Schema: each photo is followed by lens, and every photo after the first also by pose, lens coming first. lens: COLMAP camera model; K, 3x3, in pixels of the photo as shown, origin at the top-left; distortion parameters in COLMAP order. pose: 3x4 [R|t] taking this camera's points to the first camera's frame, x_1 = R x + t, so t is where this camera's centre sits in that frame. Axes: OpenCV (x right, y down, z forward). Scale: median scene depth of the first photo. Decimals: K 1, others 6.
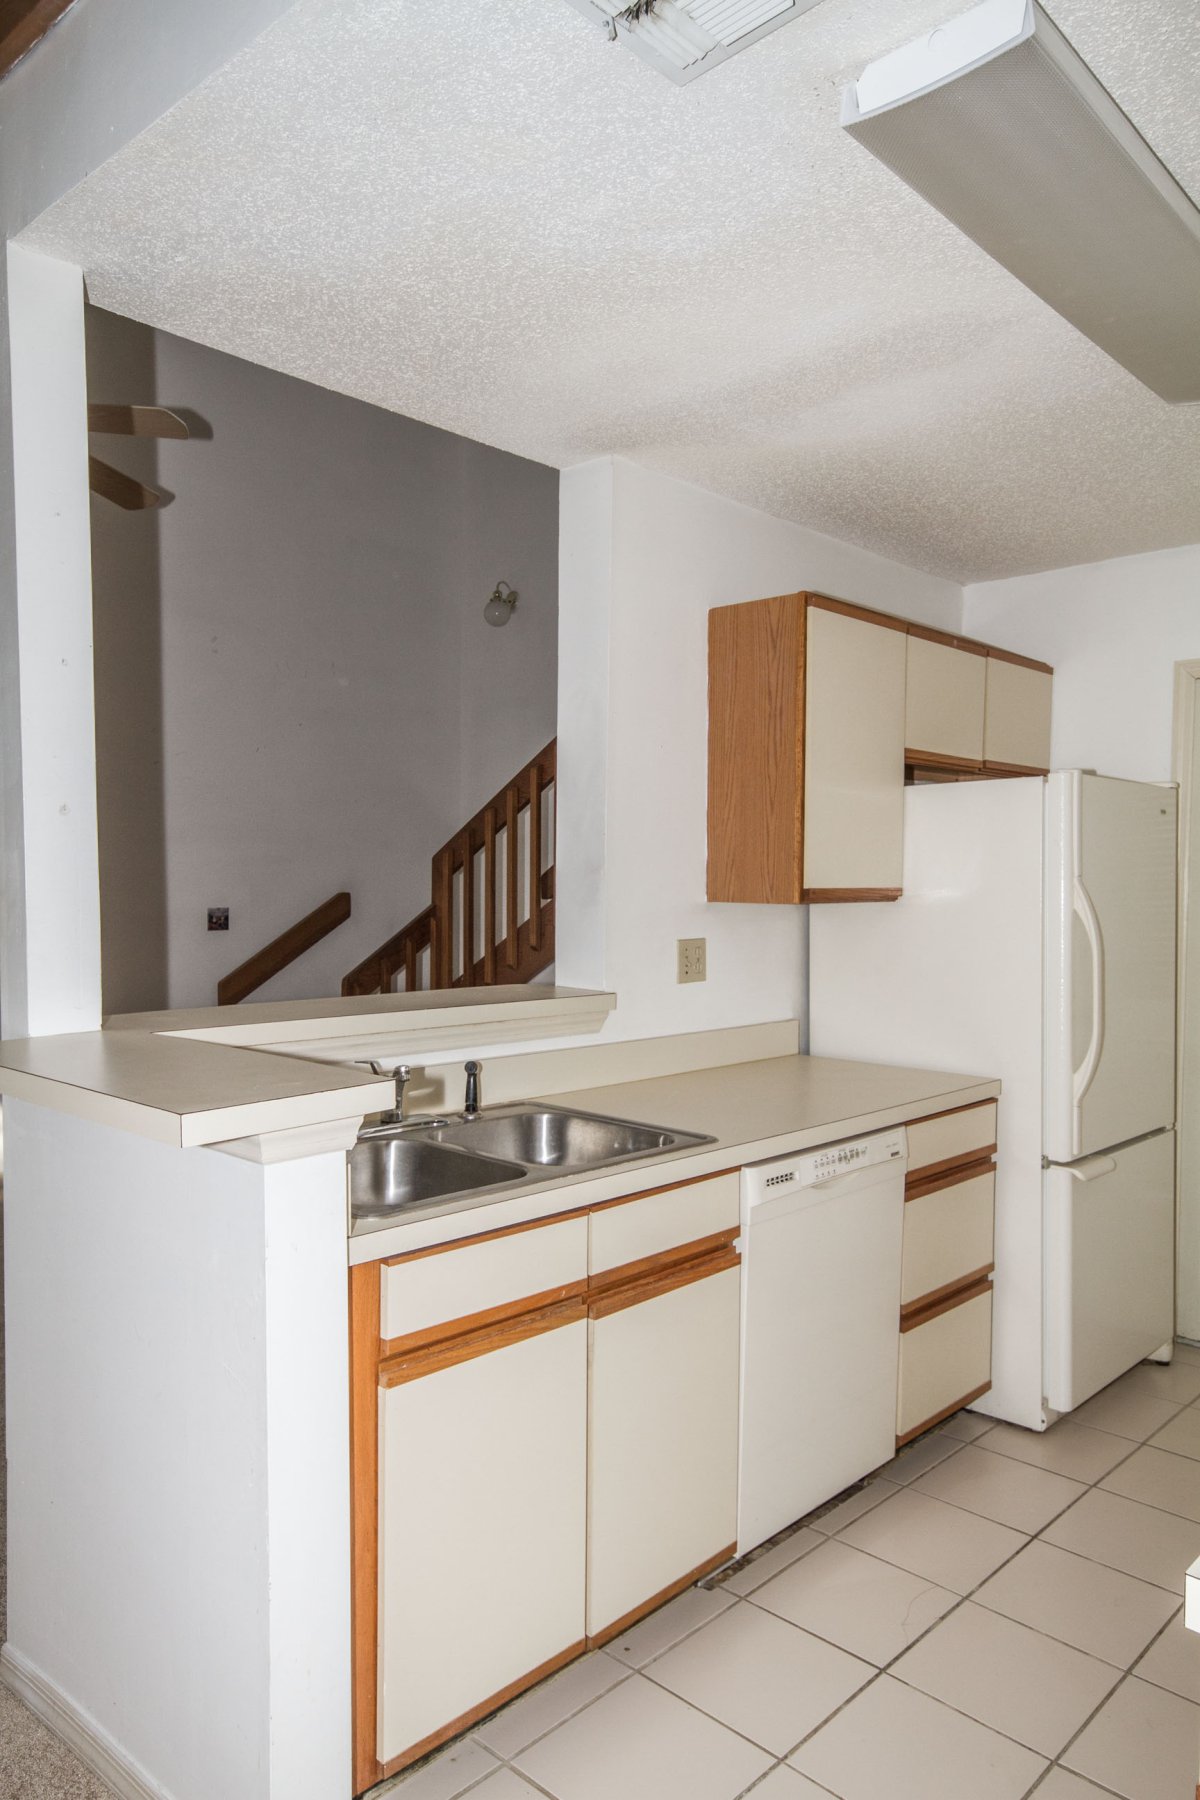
lens RADIAL K [[1222.6, 0, 602.2], [0, 1222.6, 933.0], [0, 0, 1]] dist [-0.002763, 0.038290]
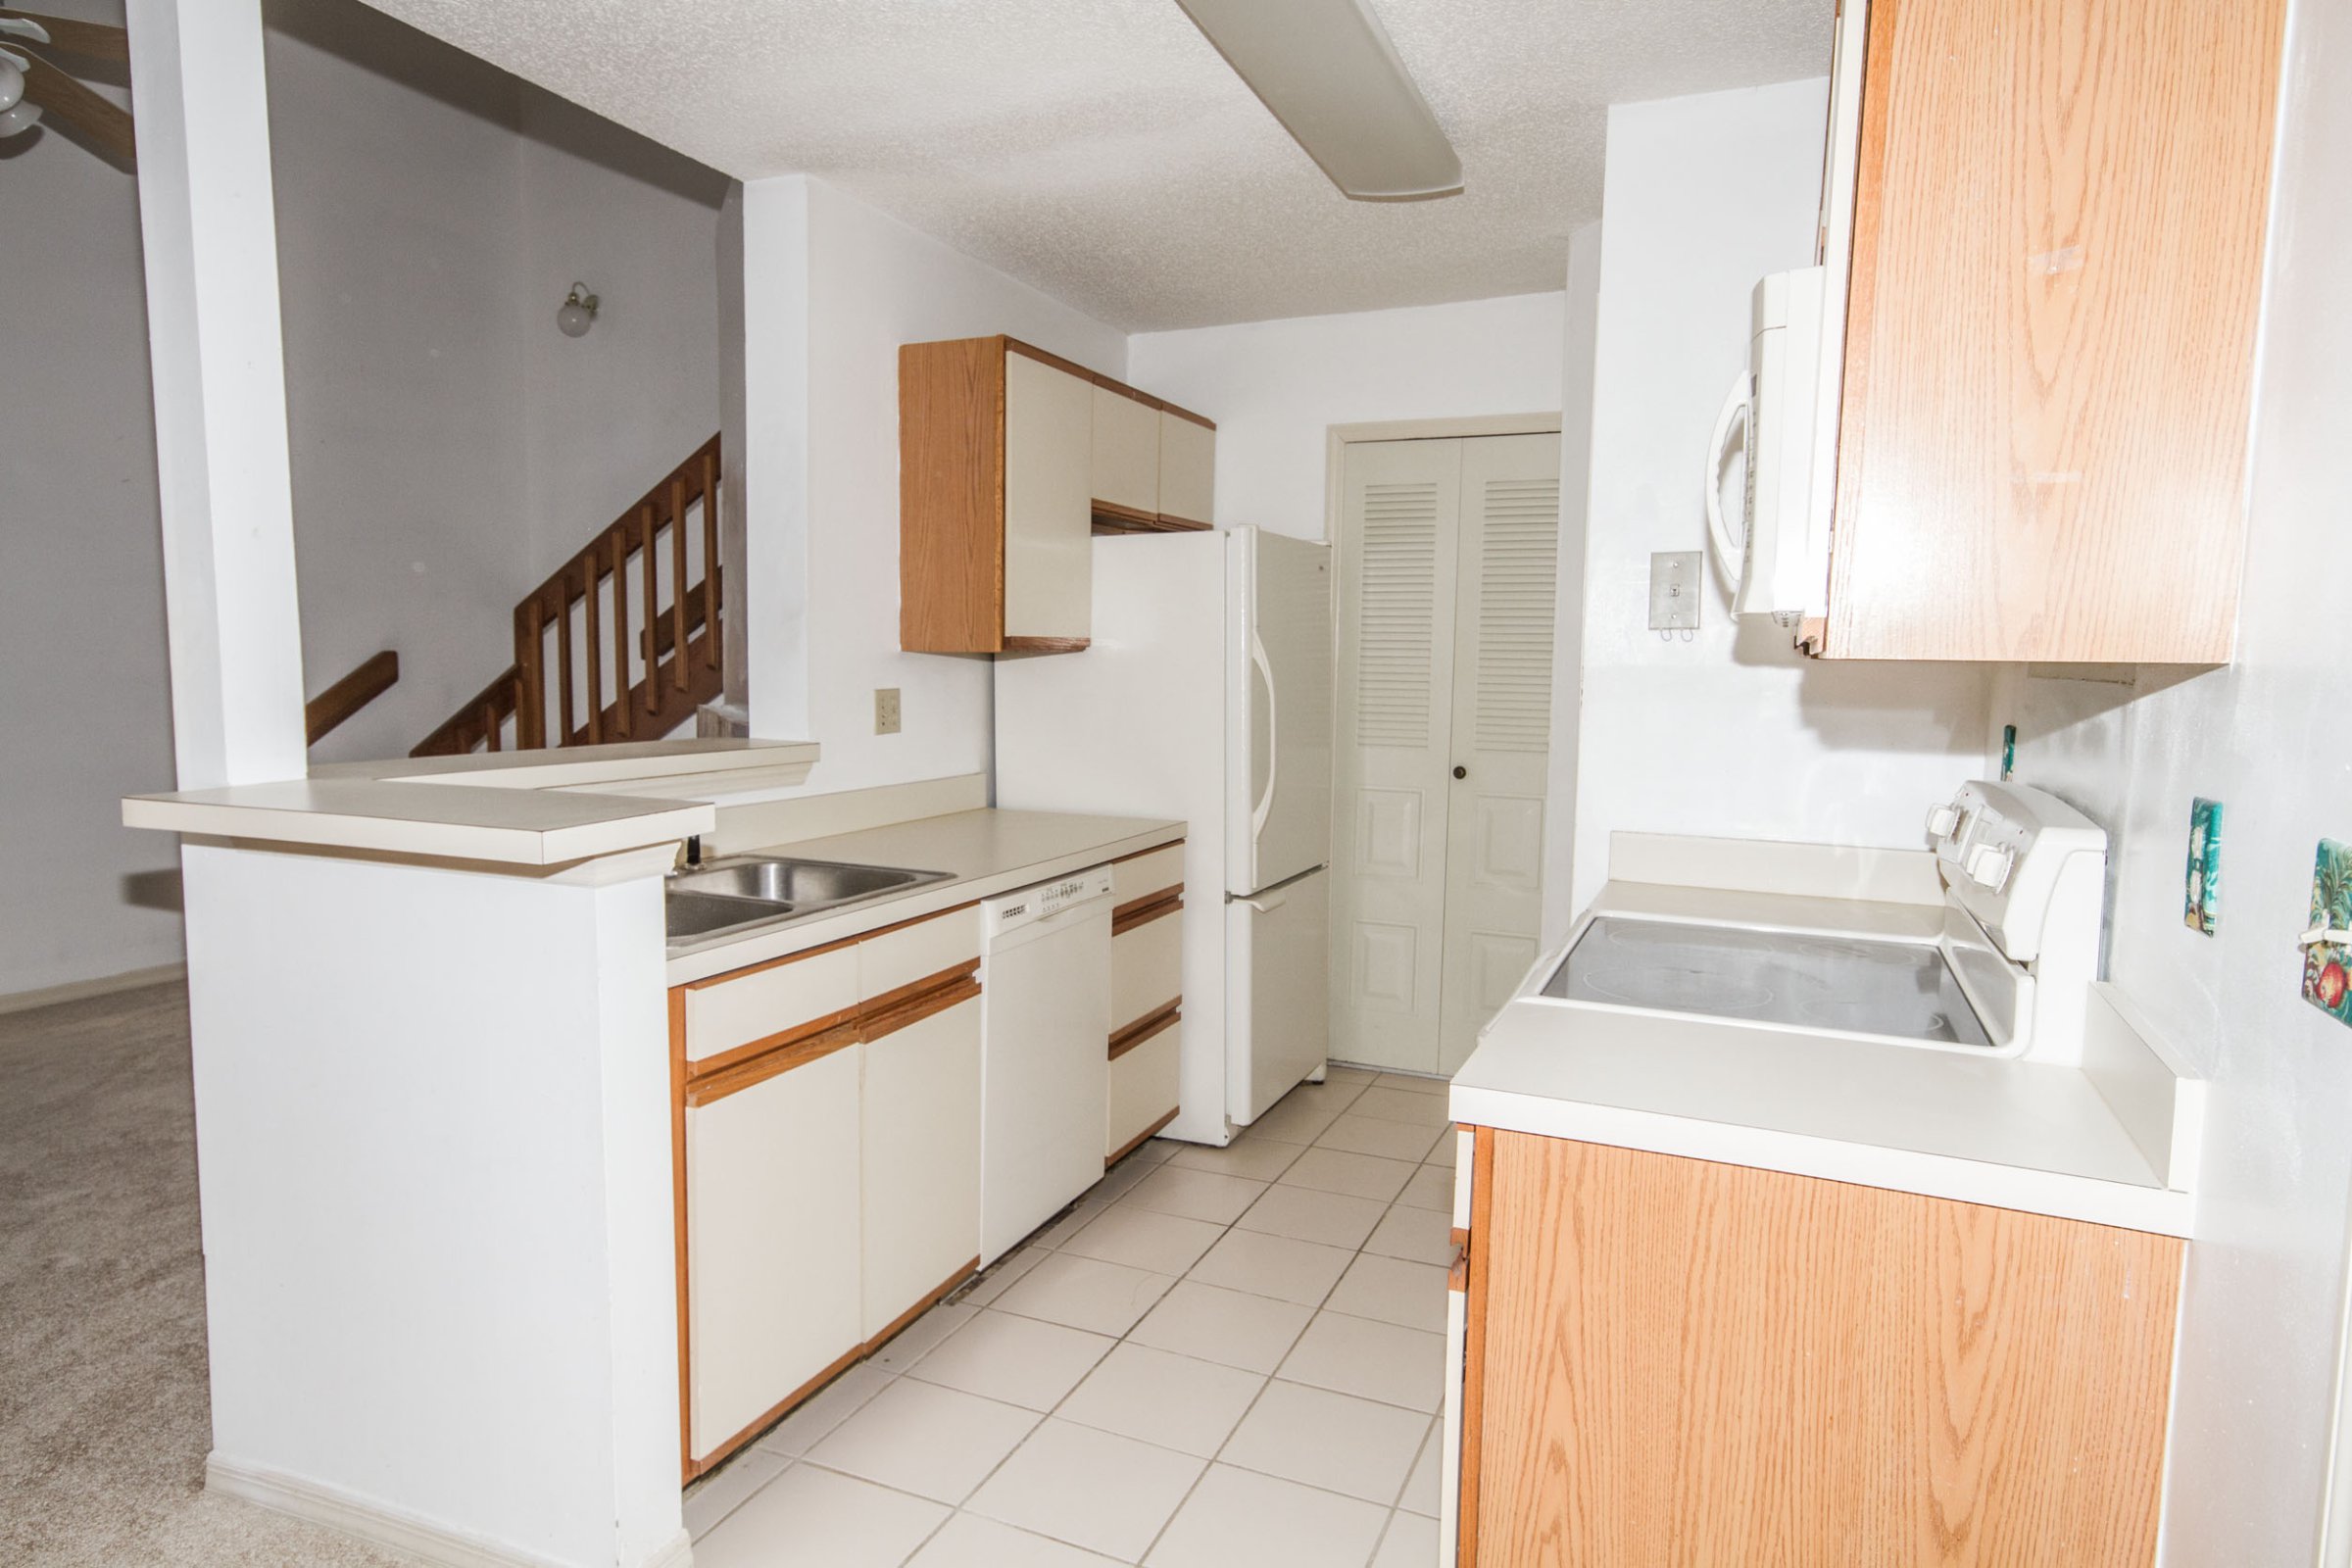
lens RADIAL K [[1399.9, 0, 1095.3], [0, 1399.9, 786.1], [0, 0, 1]] dist [-0.005878, 0.037025]
pose [[0.952091, -0.026040, 0.304703, -0.117192], [0.009246, 0.998364, 0.056432, 0.021903], [-0.305674, -0.050911, 0.950774, -0.117828]]
